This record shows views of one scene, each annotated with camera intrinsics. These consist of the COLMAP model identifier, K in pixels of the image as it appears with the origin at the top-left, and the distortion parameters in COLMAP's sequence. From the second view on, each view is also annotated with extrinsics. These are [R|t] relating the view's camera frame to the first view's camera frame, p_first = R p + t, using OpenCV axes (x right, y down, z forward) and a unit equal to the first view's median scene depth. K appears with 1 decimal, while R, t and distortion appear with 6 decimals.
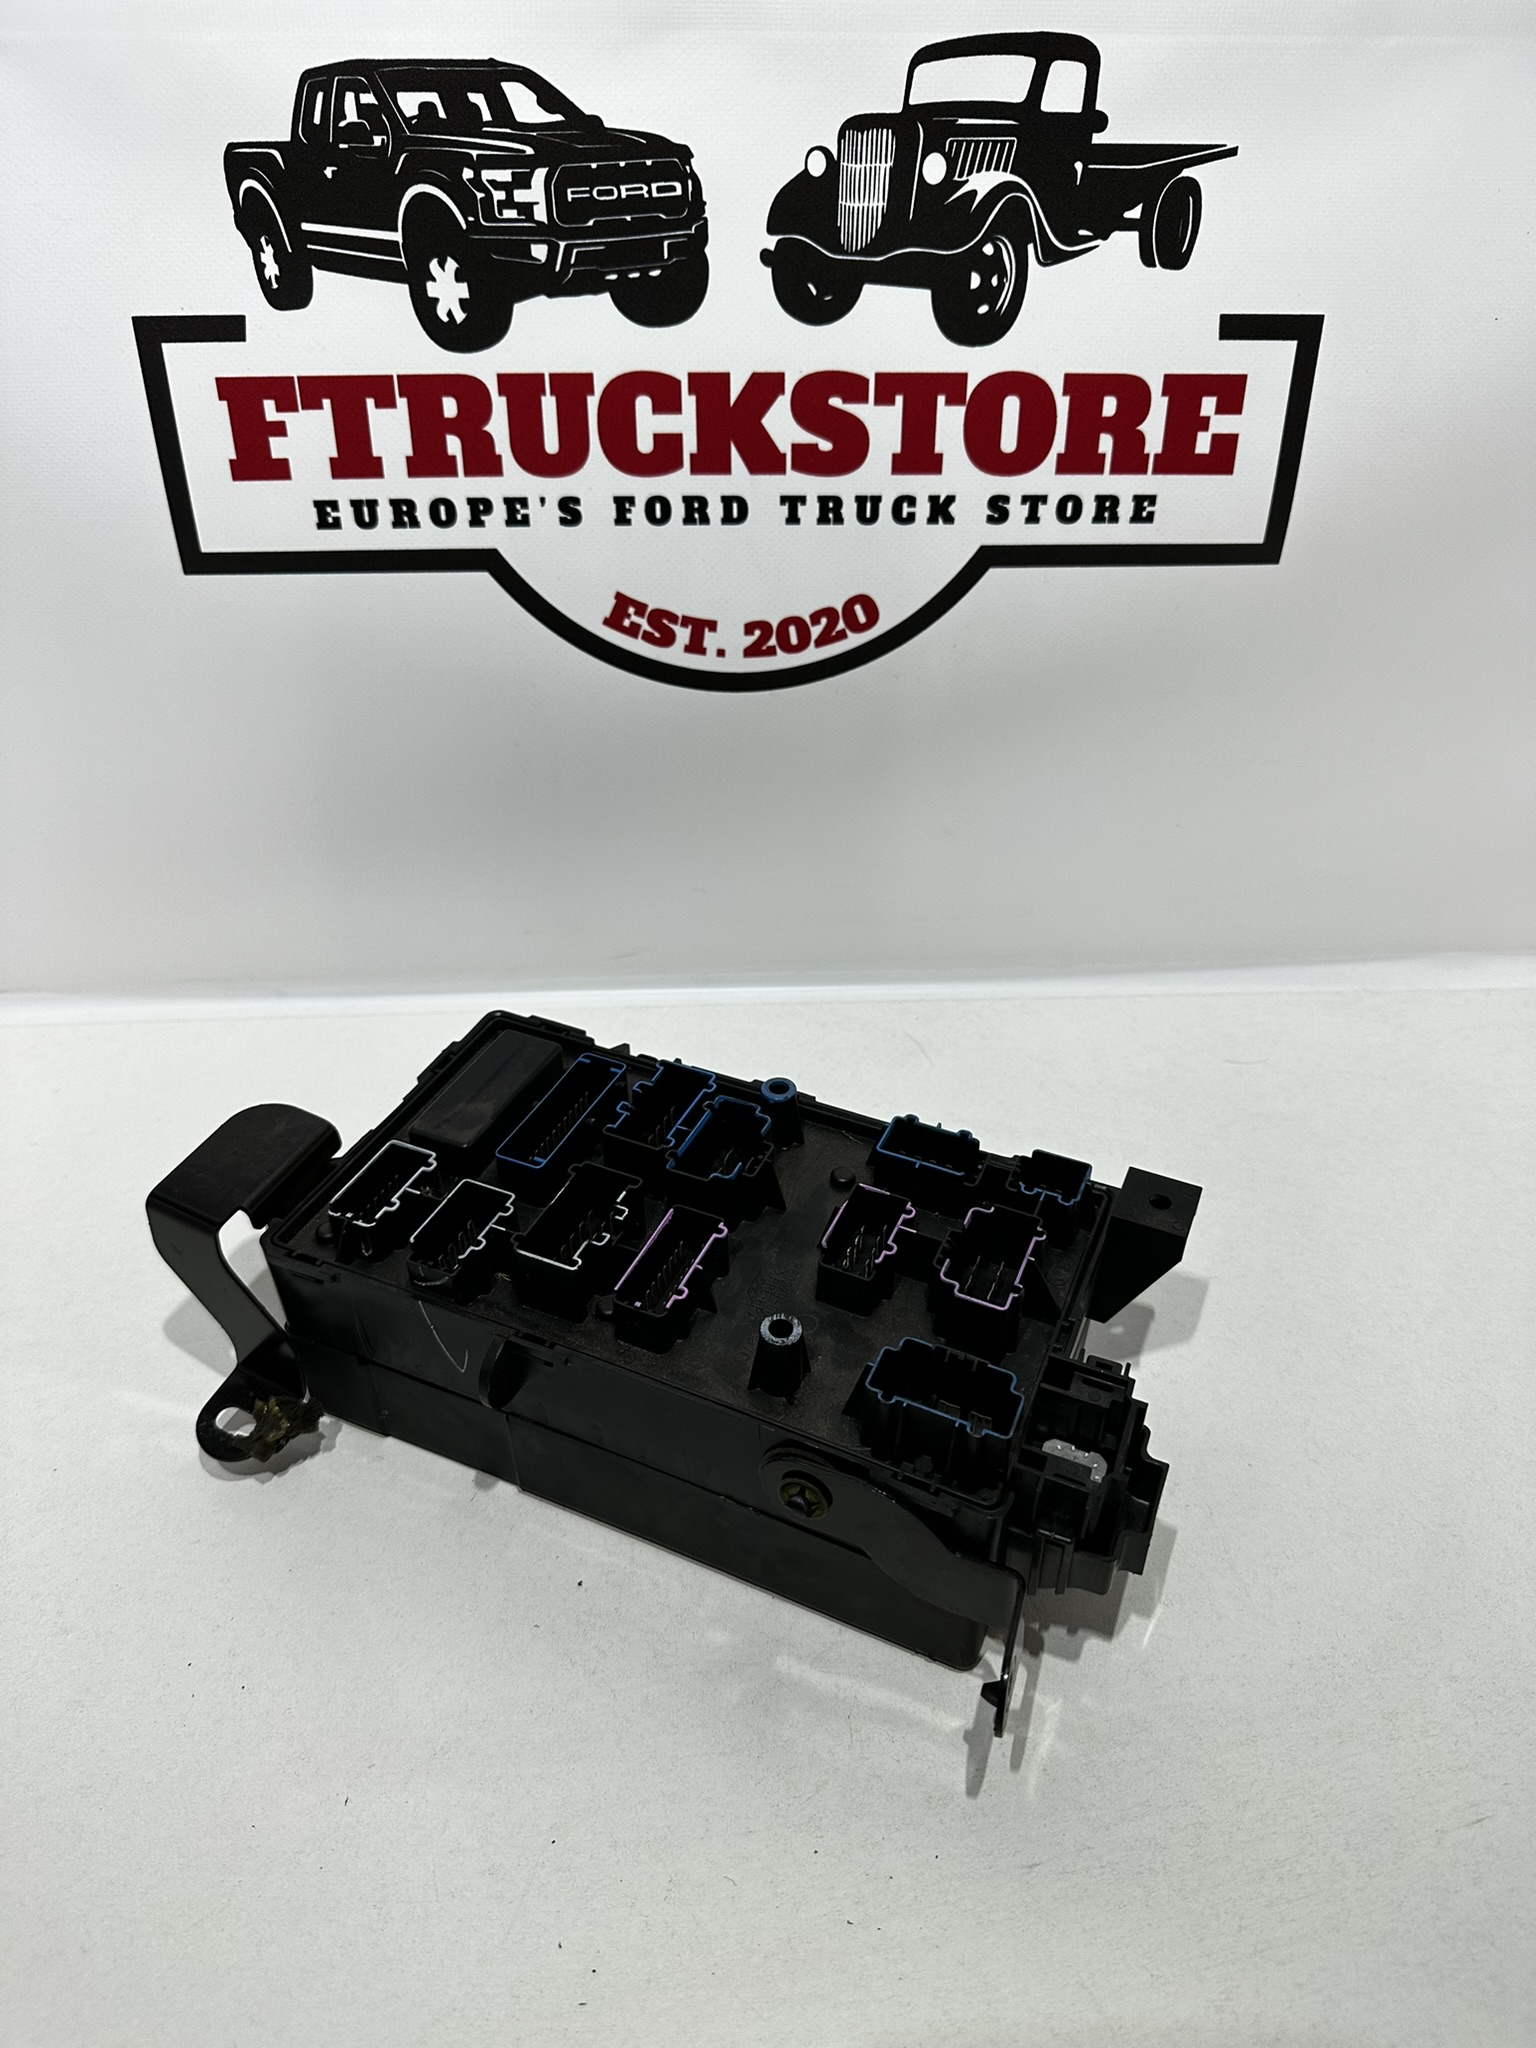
lens RADIAL K [[1476.3, 0, 770.8], [0, 1476.3, 1017.7], [0, 0, 1]] dist [-0.021756, 0.004405]
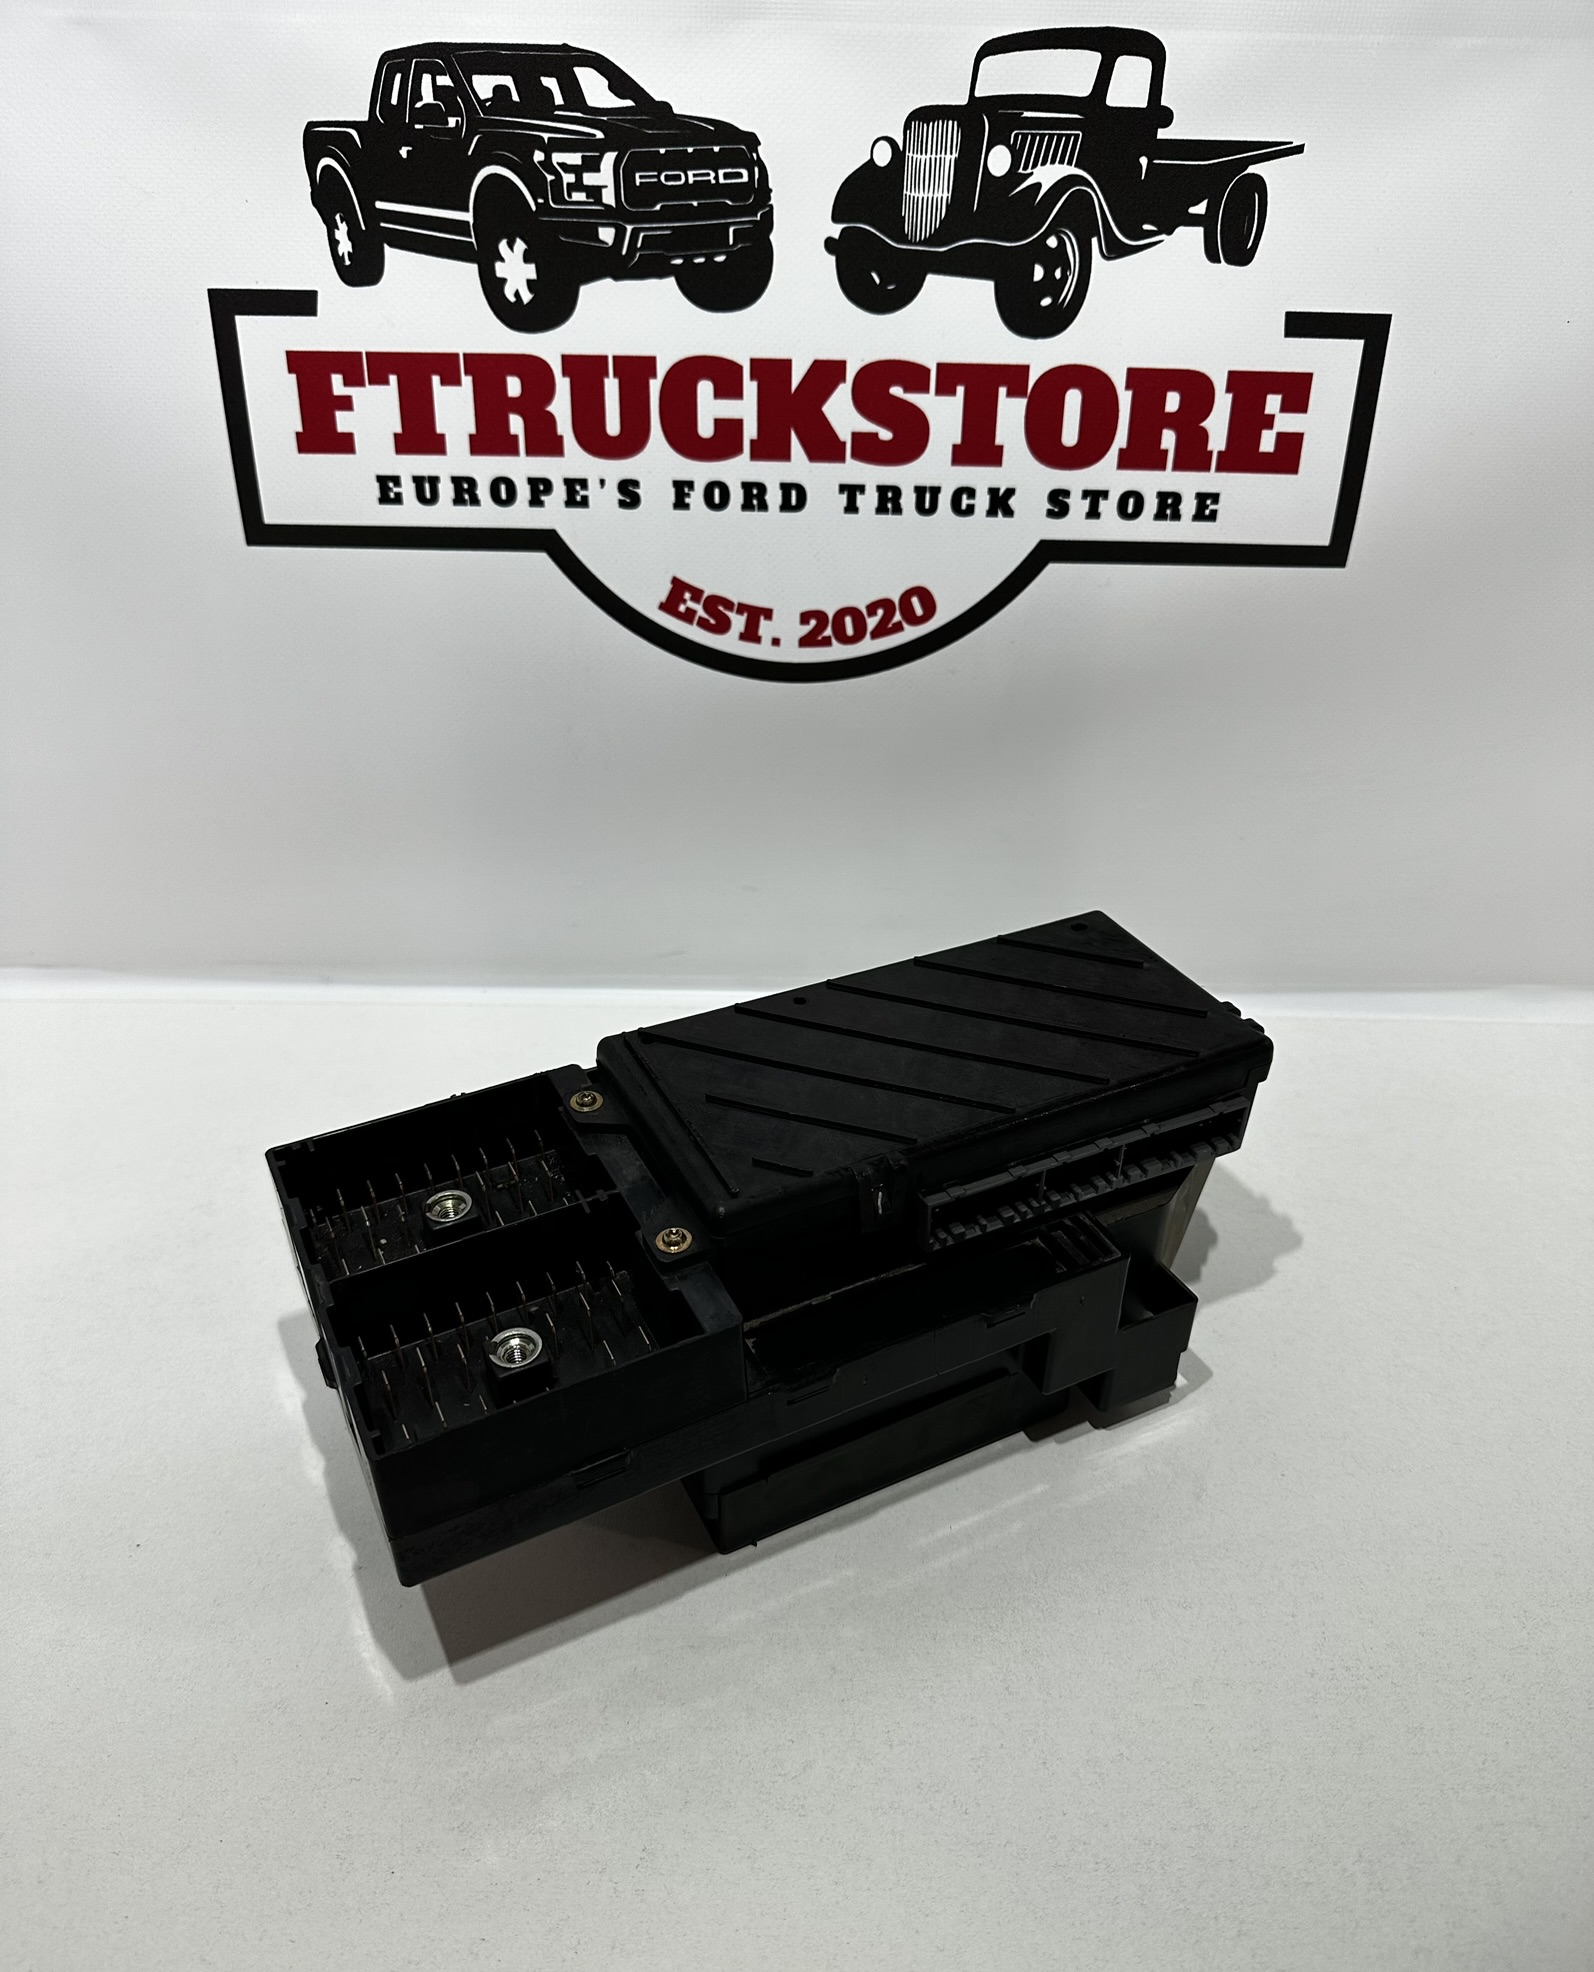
lens RADIAL K [[1532.8, 0, 807.3], [0, 1532.8, 1025.0], [0, 0, 1]] dist [-0.019033, 0.001523]
pose [[0.998522, 0.038149, -0.038720, 0.040995], [-0.040195, 0.997758, -0.053516, 0.071522], [0.036591, 0.054993, 0.997816, -0.016741]]
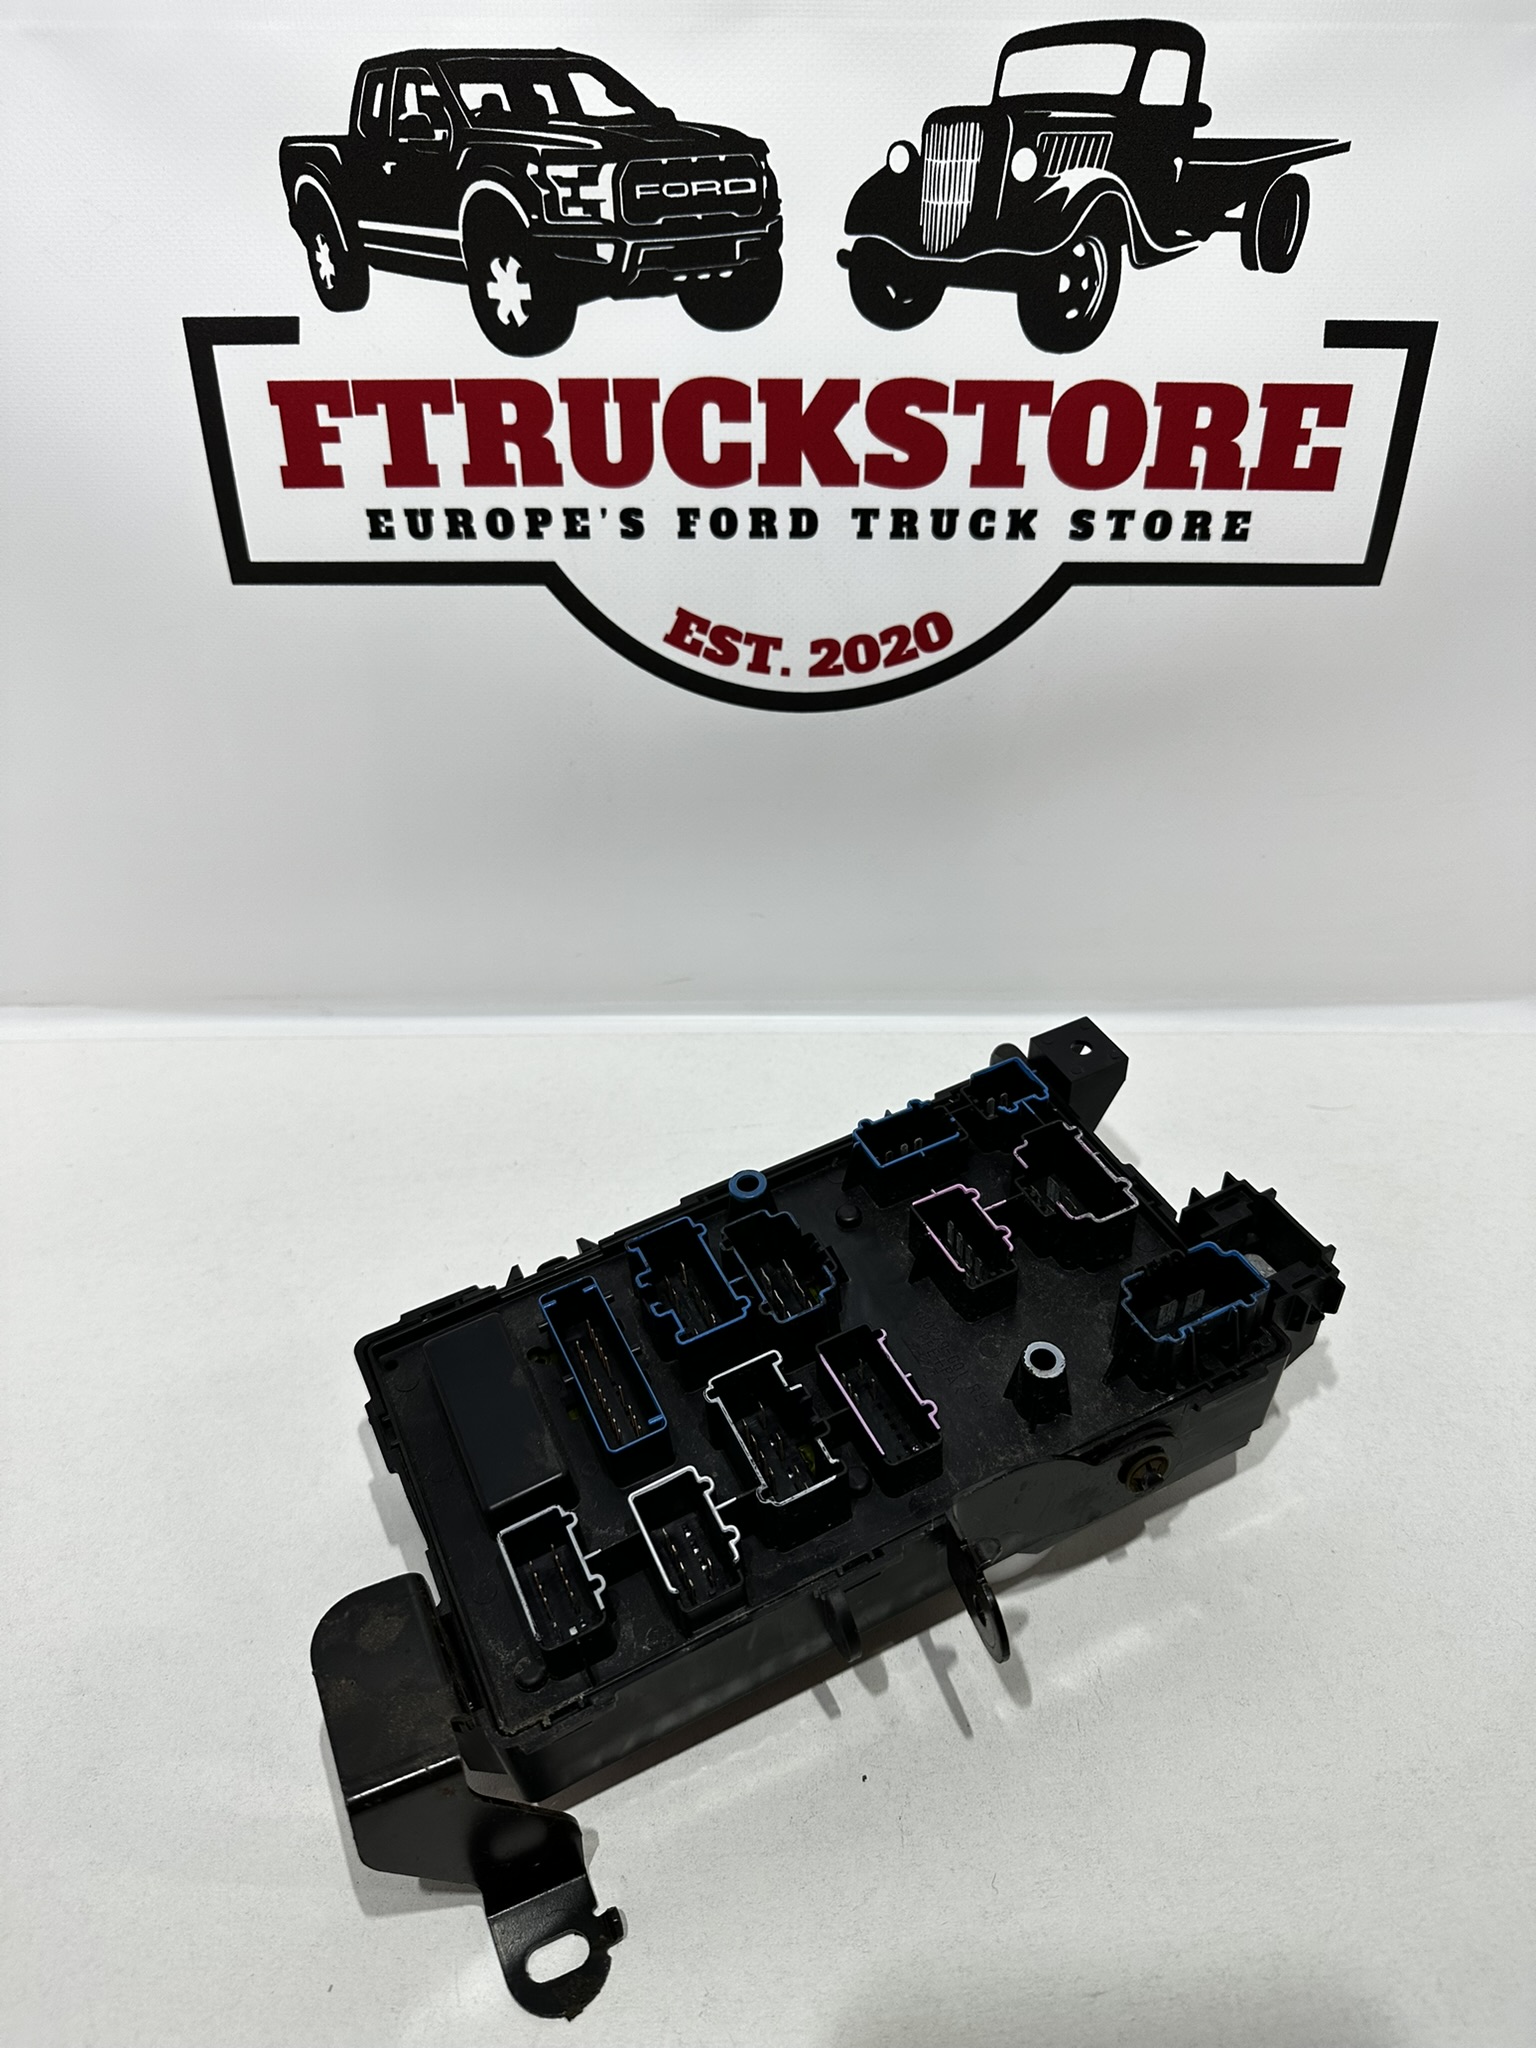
lens RADIAL K [[1476.3, 0, 768.6], [0, 1476.3, 1016.9], [0, 0, 1]] dist [-0.021756, 0.004405]
pose [[0.999096, 0.021530, -0.036643, -0.005845], [-0.021502, 0.999768, 0.001150, -0.027220], [0.036659, -0.000361, 0.999328, 0.048994]]
